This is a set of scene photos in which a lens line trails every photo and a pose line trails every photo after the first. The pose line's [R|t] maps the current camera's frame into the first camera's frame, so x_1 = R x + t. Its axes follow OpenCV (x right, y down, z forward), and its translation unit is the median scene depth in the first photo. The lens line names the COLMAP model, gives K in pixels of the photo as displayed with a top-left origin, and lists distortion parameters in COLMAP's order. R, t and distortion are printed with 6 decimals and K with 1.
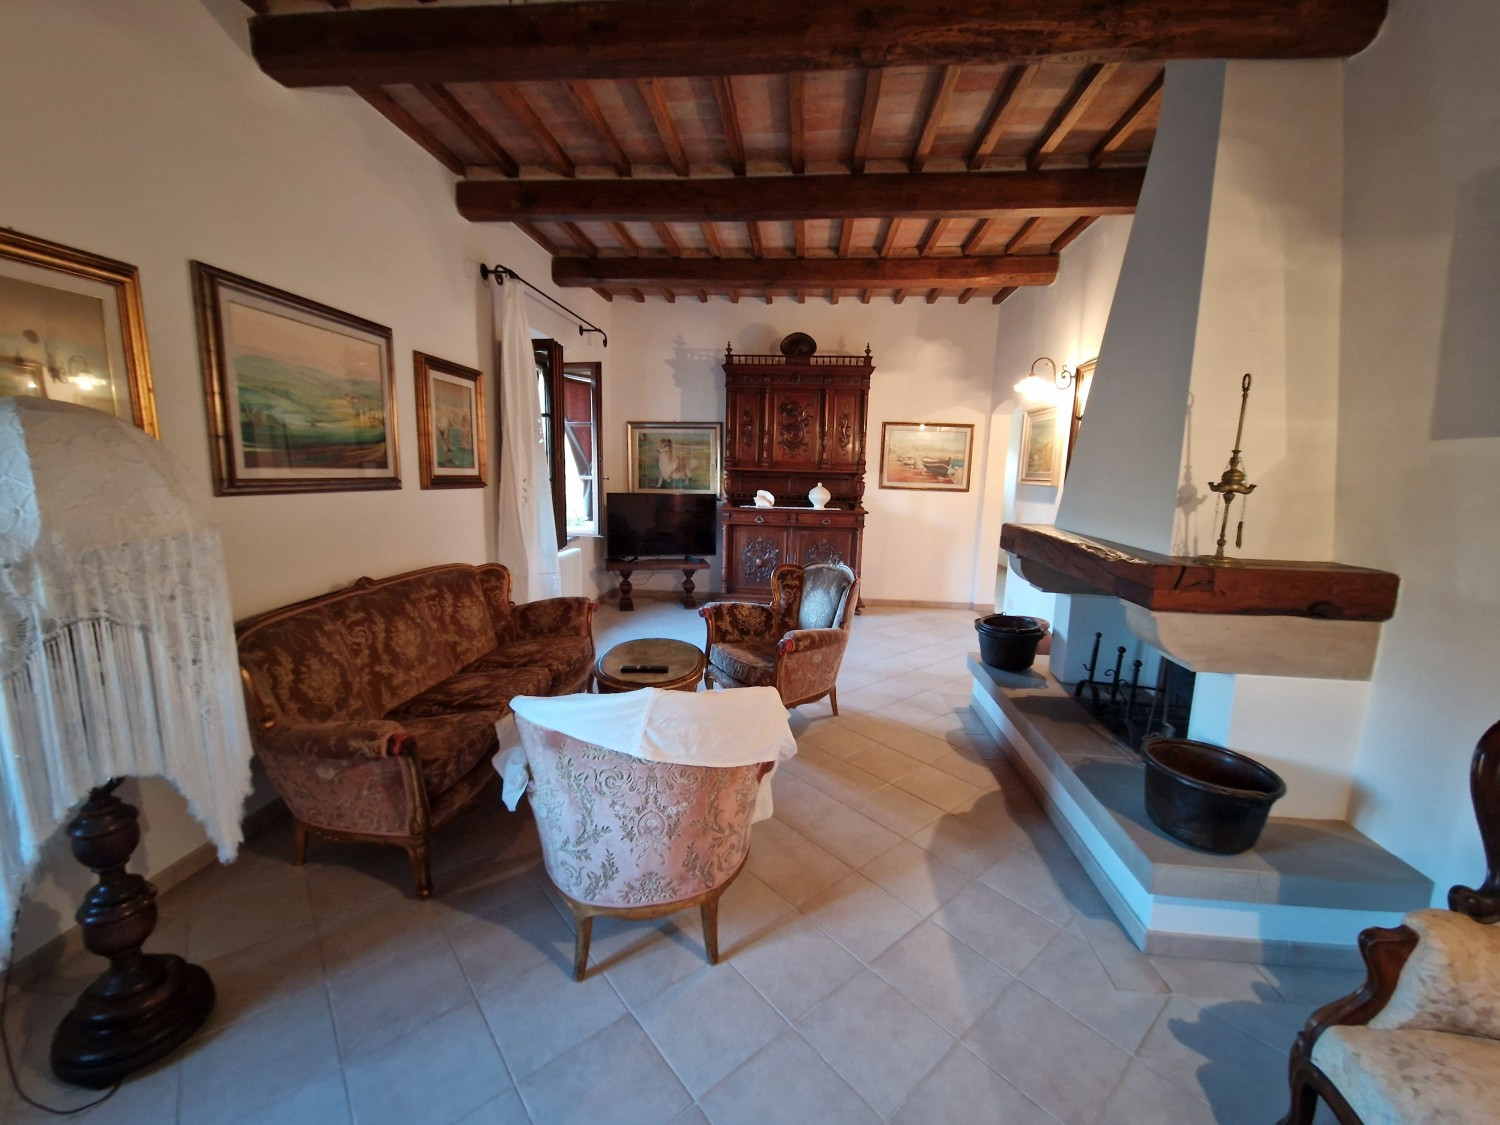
lens RADIAL K [[609.9, 0, 755.6], [0, 609.9, 560.5], [0, 0, 1]] dist [0.018166, -0.010956]
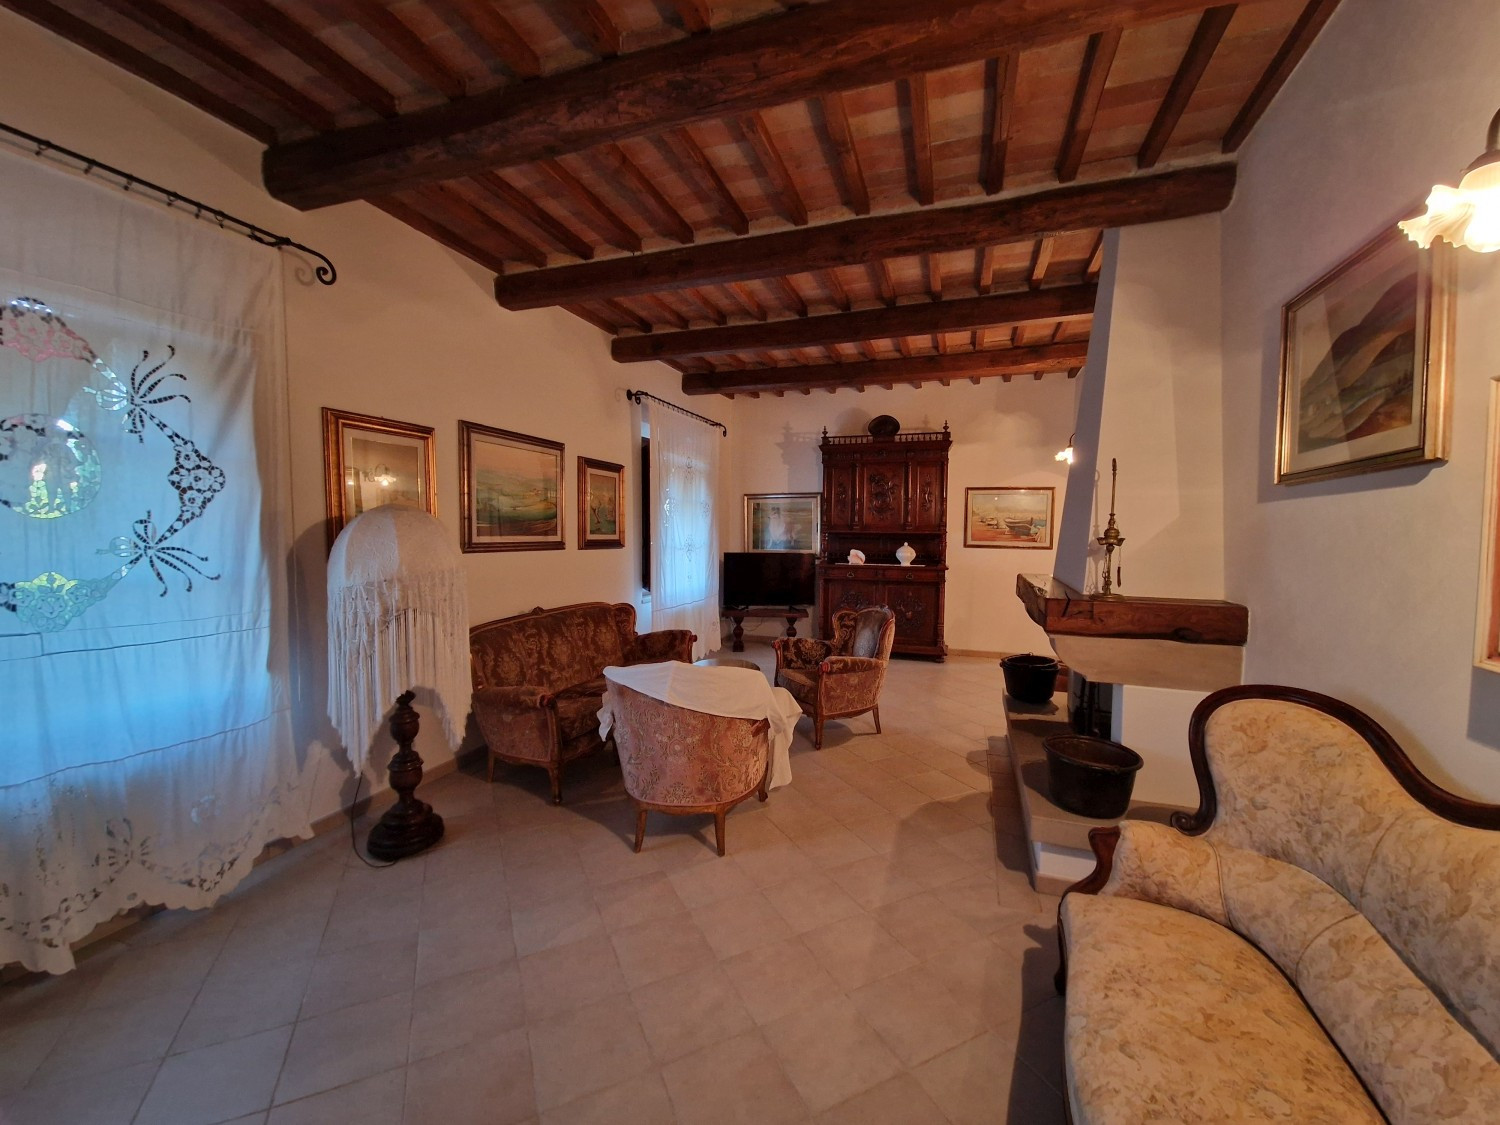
lens RADIAL K [[609.9, 0, 755.6], [0, 609.9, 560.5], [0, 0, 1]] dist [0.018166, -0.010956]
pose [[0.969084, -0.003131, -0.246711, 0.210817], [-0.021877, 0.994891, -0.098559, 0.041563], [0.245759, 0.100909, 0.964064, -0.276779]]
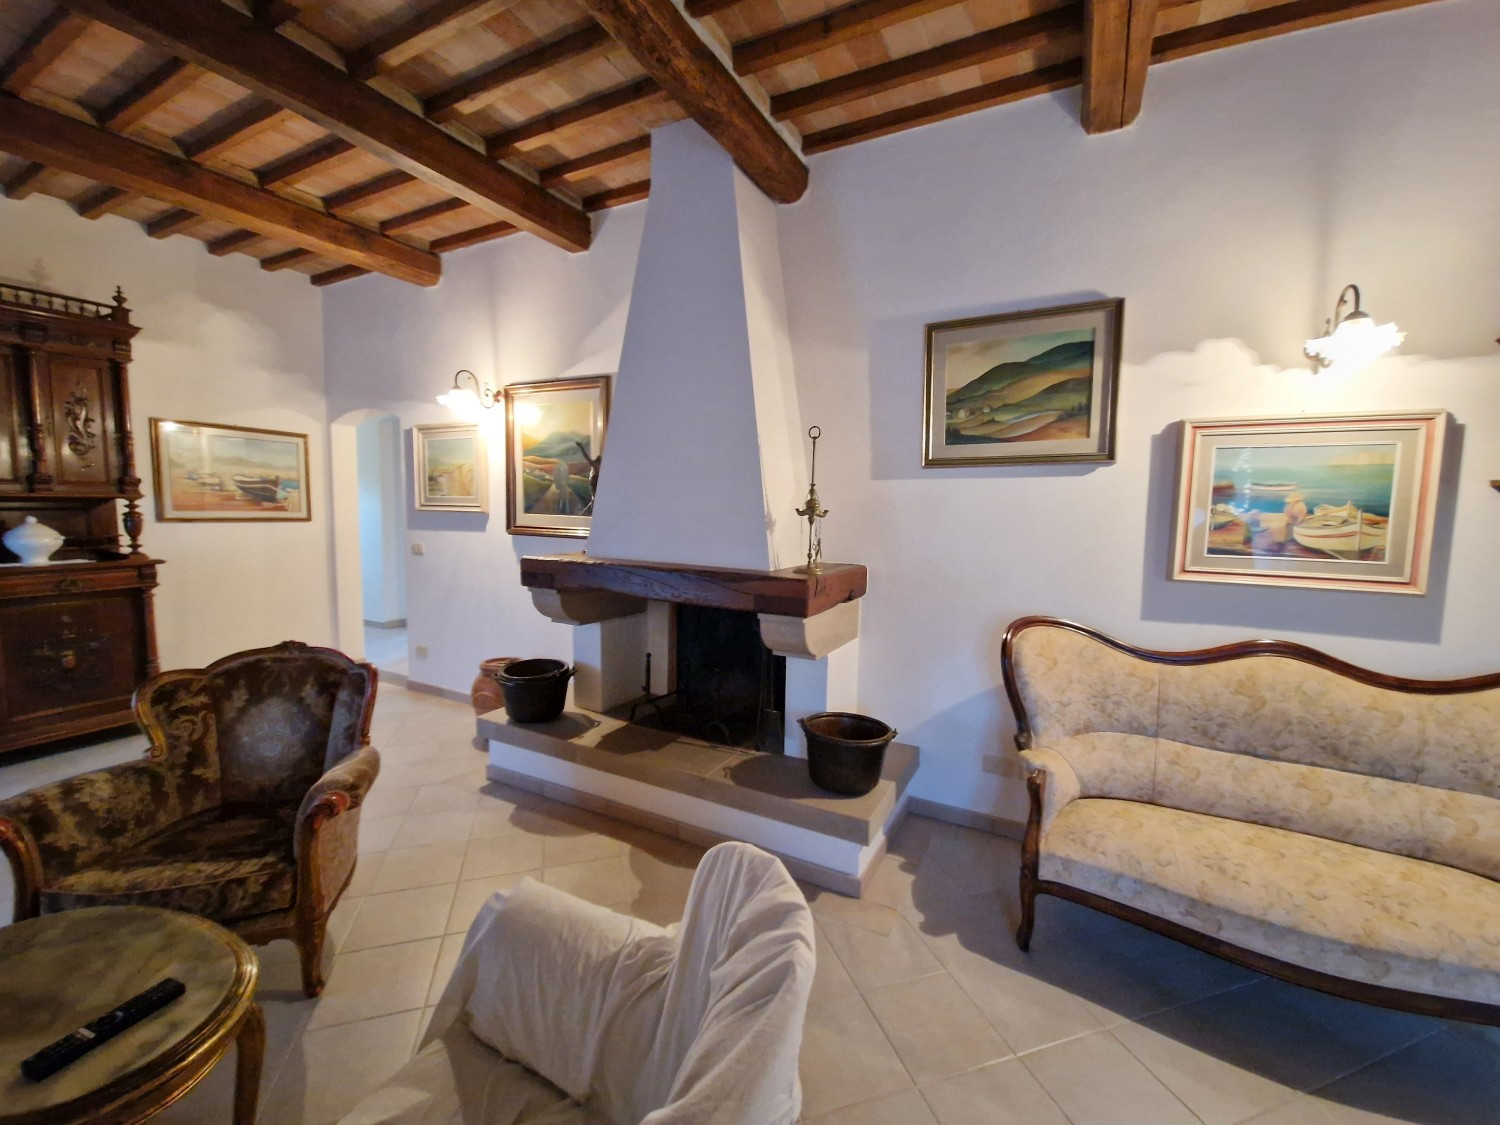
lens RADIAL K [[609.9, 0, 755.6], [0, 609.9, 560.5], [0, 0, 1]] dist [0.018166, -0.010956]
pose [[0.389810, -0.100410, 0.915405, -0.271026], [0.130245, 0.990057, 0.053136, -0.060840], [-0.911638, 0.098514, 0.399012, 0.359501]]
